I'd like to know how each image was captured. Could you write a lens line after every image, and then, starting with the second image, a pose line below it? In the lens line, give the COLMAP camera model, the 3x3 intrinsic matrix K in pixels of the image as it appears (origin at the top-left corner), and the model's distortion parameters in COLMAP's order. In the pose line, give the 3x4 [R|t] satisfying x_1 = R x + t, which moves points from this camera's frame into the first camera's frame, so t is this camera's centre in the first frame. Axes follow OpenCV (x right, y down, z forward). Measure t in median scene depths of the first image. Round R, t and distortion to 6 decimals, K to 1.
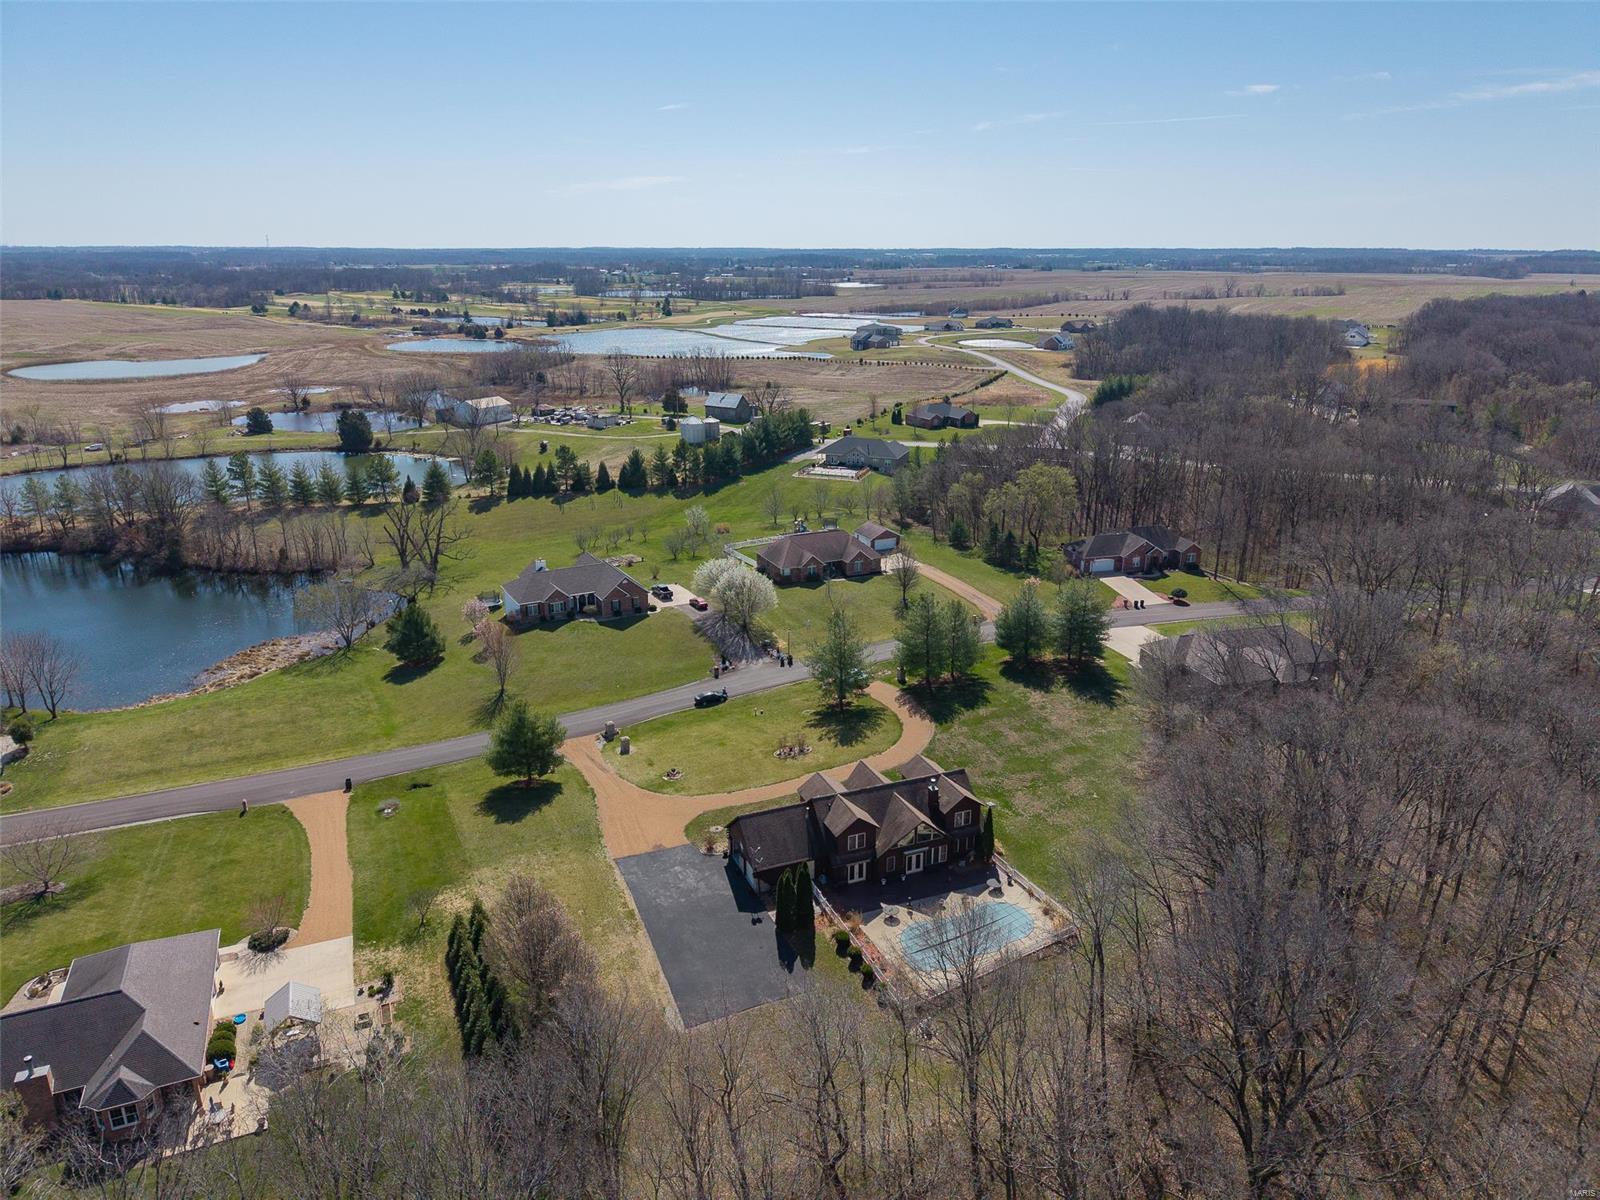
lens RADIAL K [[1071.5, 0, 803.9], [0, 1071.5, 598.5], [0, 0, 1]] dist [0.018223, -0.018542]
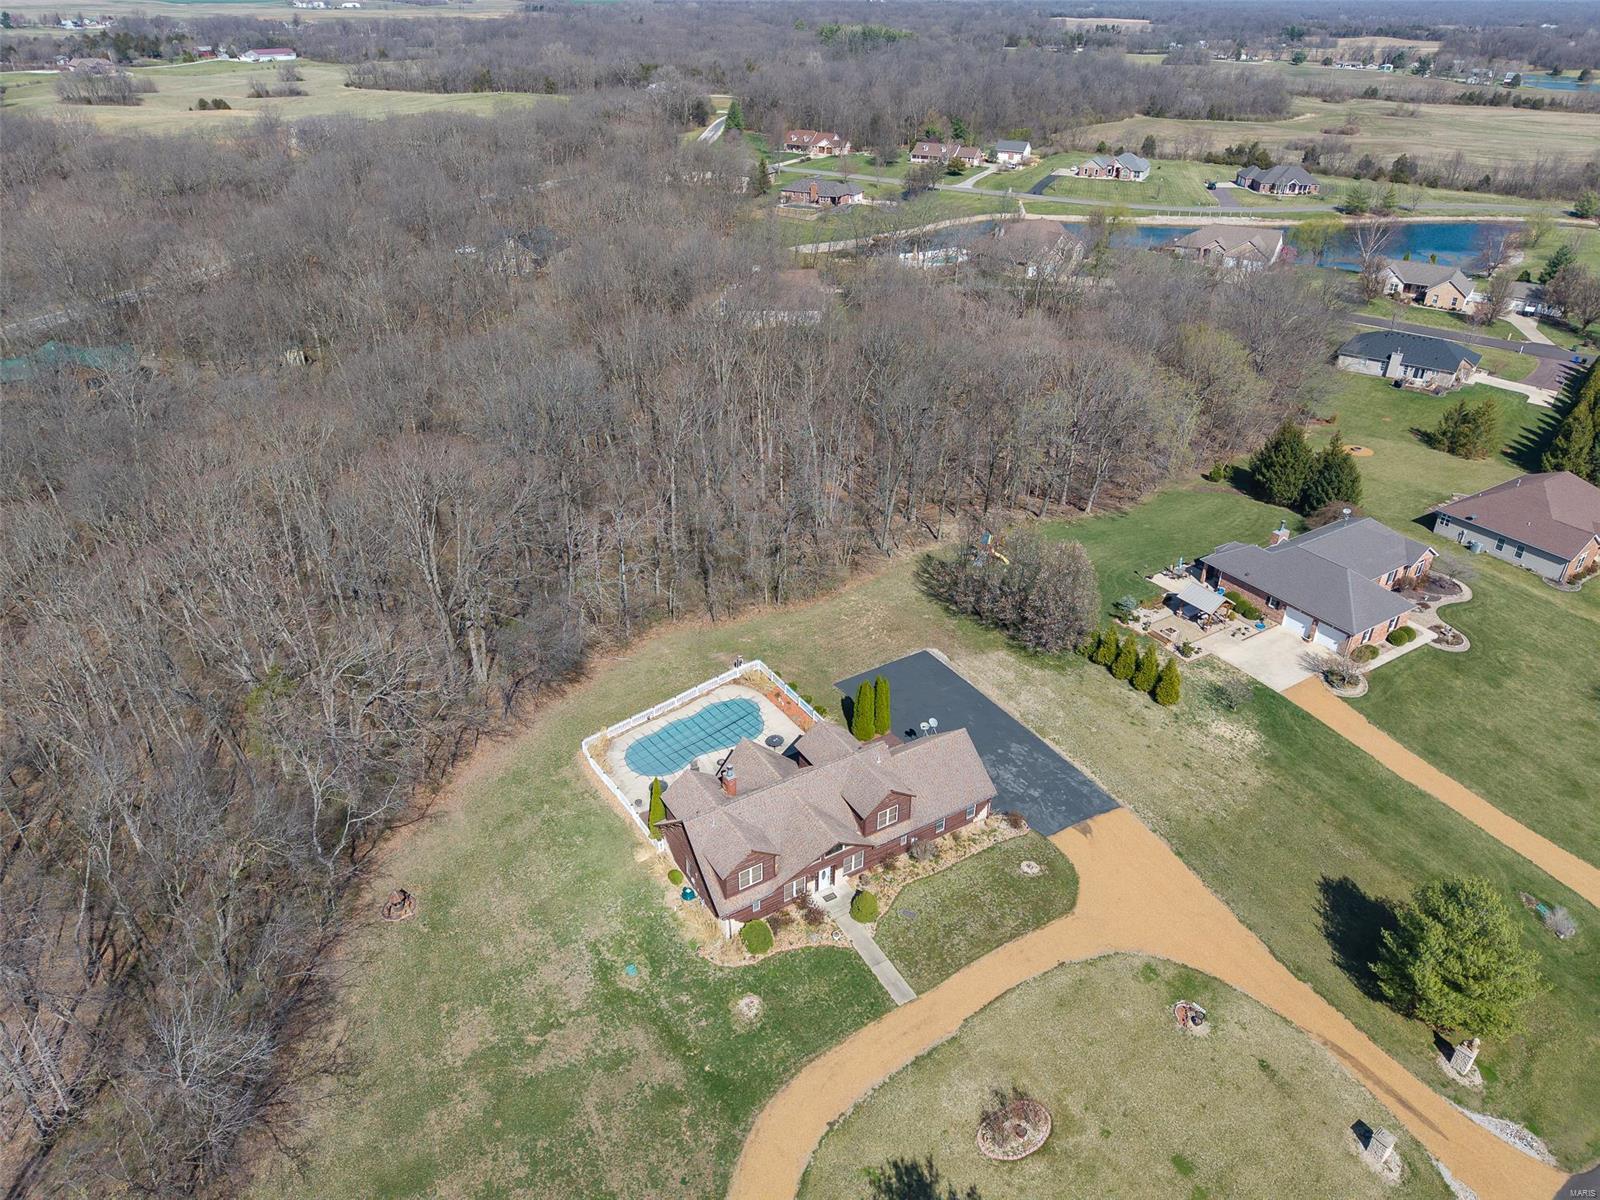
lens RADIAL K [[1071.5, 0, 805.0], [0, 1071.5, 593.0], [0, 0, 1]] dist [0.018223, -0.018542]
pose [[-0.985484, 0.071569, -0.153943, 0.070558], [-0.066291, 0.672575, 0.737054, -0.182321], [0.156288, 0.736561, -0.658067, 0.564069]]
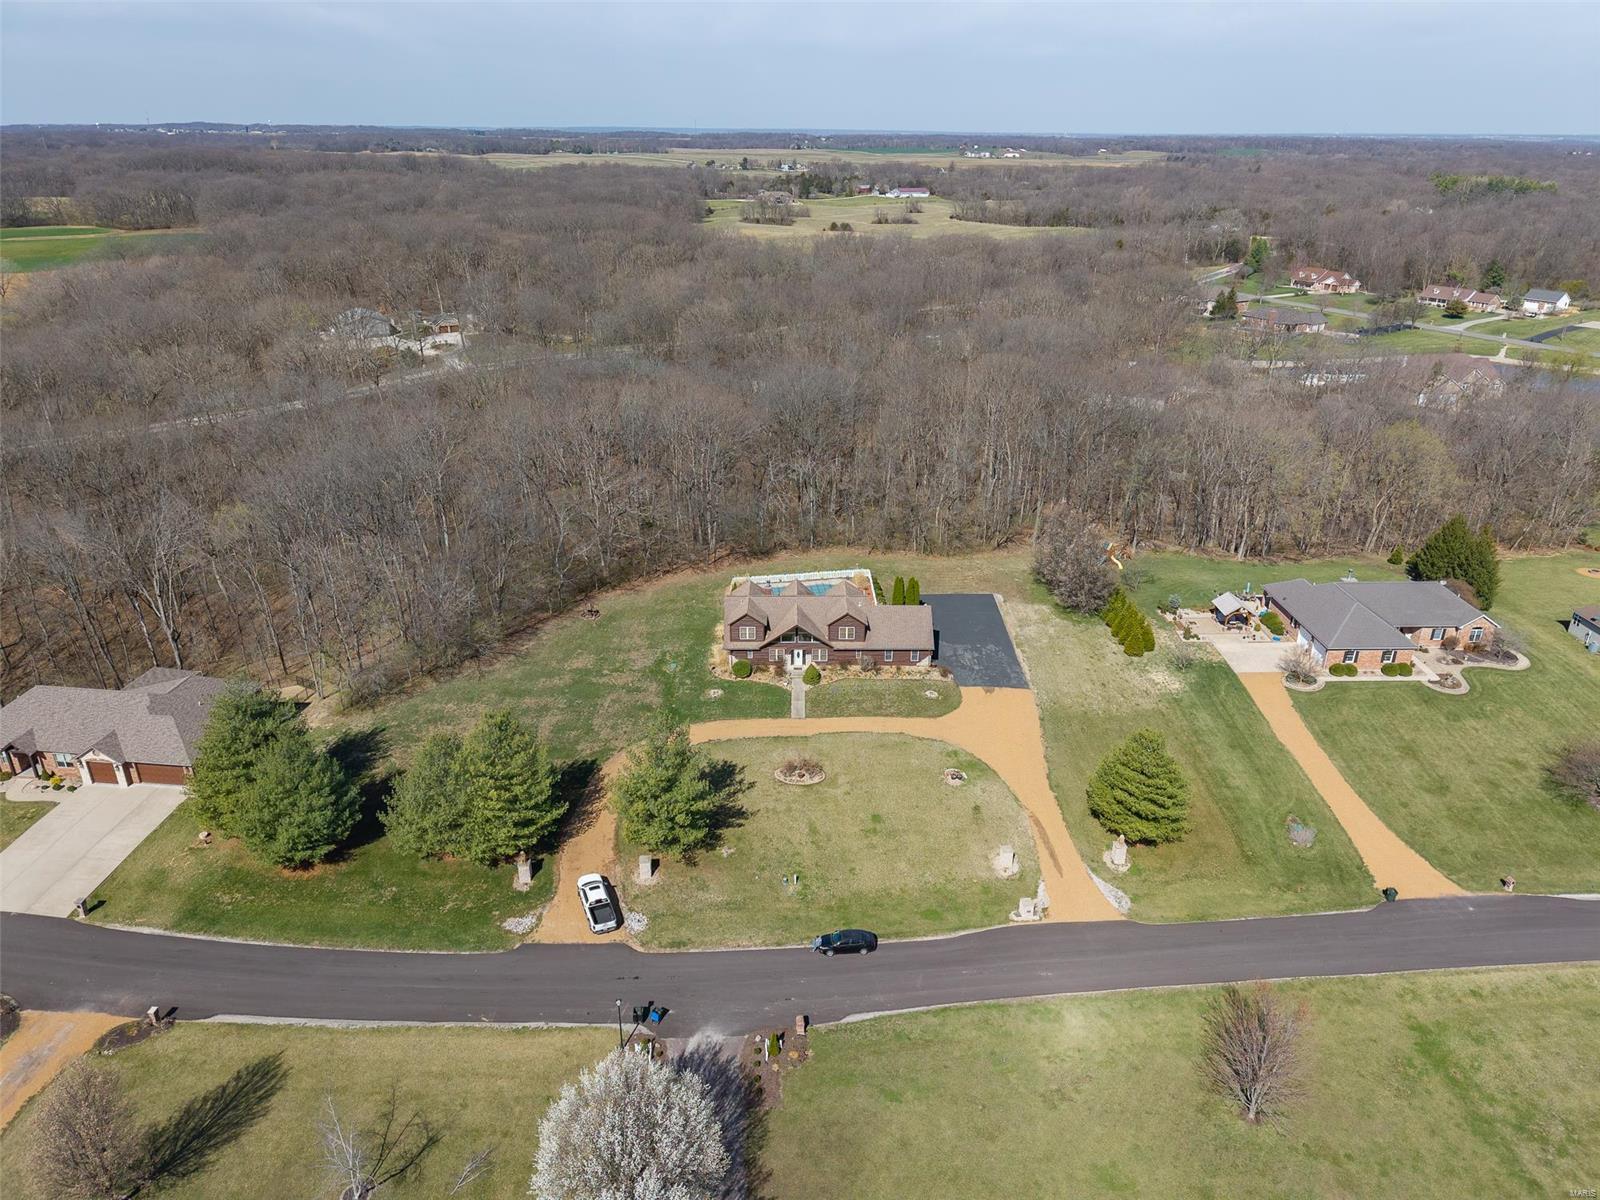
lens RADIAL K [[1071.5, 0, 801.4], [0, 1071.5, 591.0], [0, 0, 1]] dist [0.018223, -0.018542]
pose [[-0.928636, -0.153840, 0.337591, -0.130187], [0.108437, 0.757676, 0.643560, -0.239397], [-0.354790, 0.634240, -0.686923, 0.734381]]
